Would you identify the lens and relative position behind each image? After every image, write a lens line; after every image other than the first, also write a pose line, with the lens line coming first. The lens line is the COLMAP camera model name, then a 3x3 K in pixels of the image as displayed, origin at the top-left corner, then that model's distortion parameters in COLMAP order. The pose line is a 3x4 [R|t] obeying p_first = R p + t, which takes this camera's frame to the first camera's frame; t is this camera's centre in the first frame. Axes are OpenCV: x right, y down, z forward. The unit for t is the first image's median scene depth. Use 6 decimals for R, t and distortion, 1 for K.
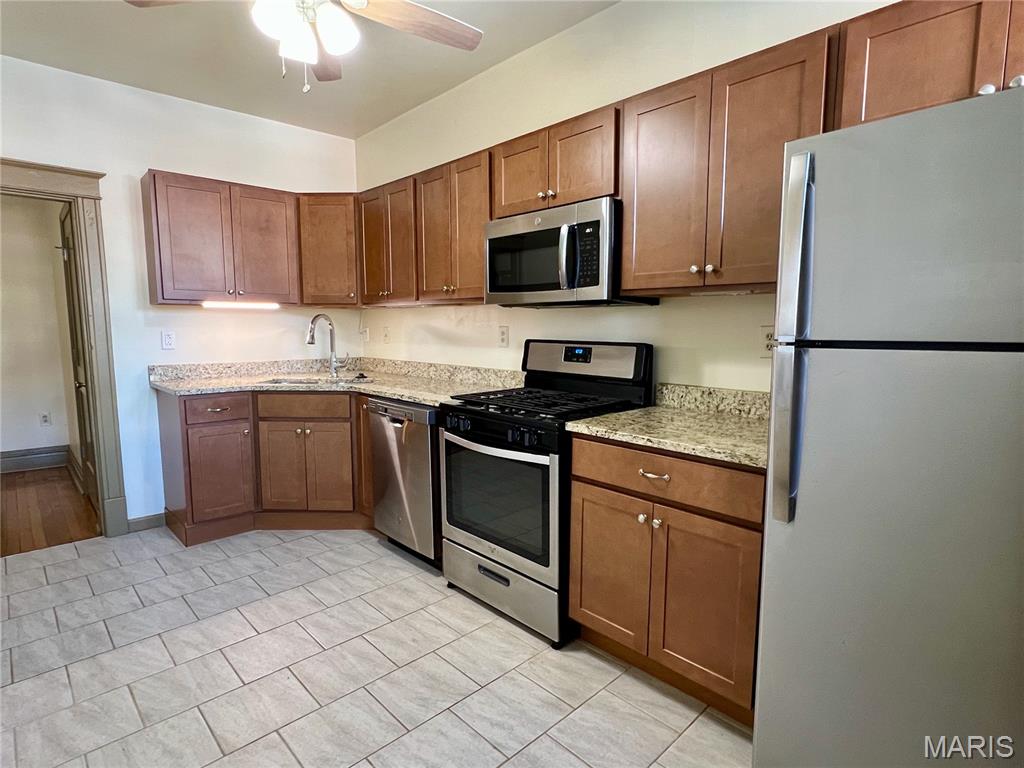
lens RADIAL K [[537.5, 0, 512.0], [0, 537.5, 384.0], [0, 0, 1]] dist [-0.003871, -0.000934]
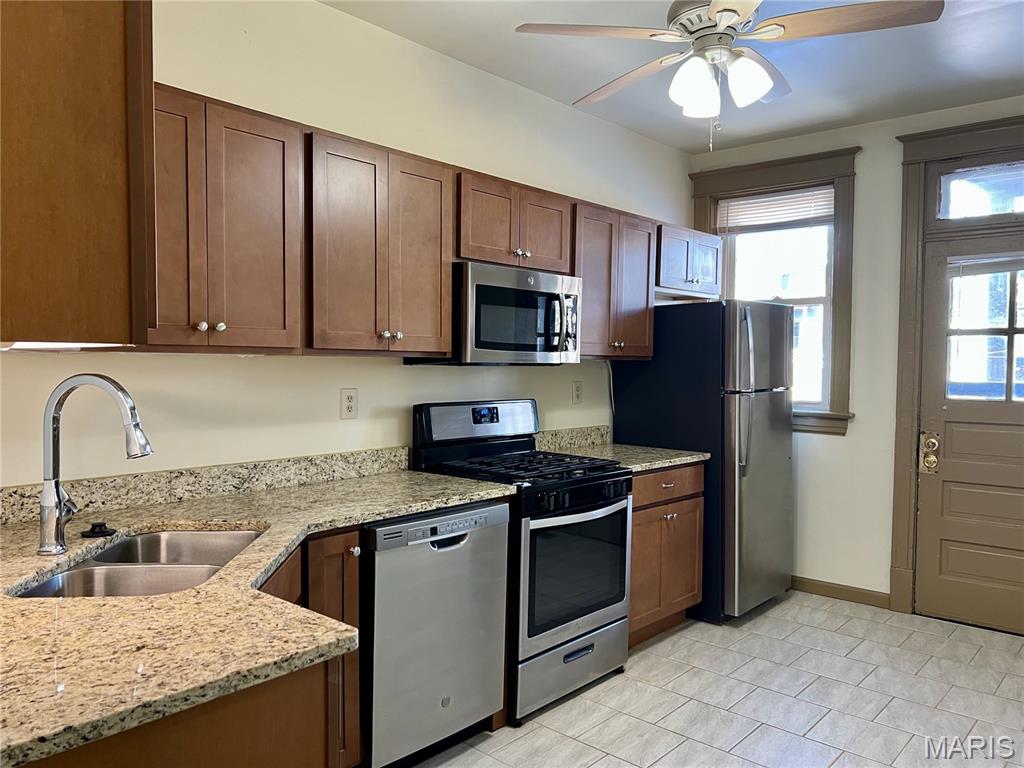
lens RADIAL K [[791.6, 0, 512.0], [0, 791.6, 384.0], [0, 0, 1]] dist [0.071666, -0.002943]
pose [[-0.087045, -0.035402, 0.995575, -1.313782], [0.098944, 0.994120, 0.044001, -0.173185], [-0.991279, 0.102336, -0.083031, 1.111032]]
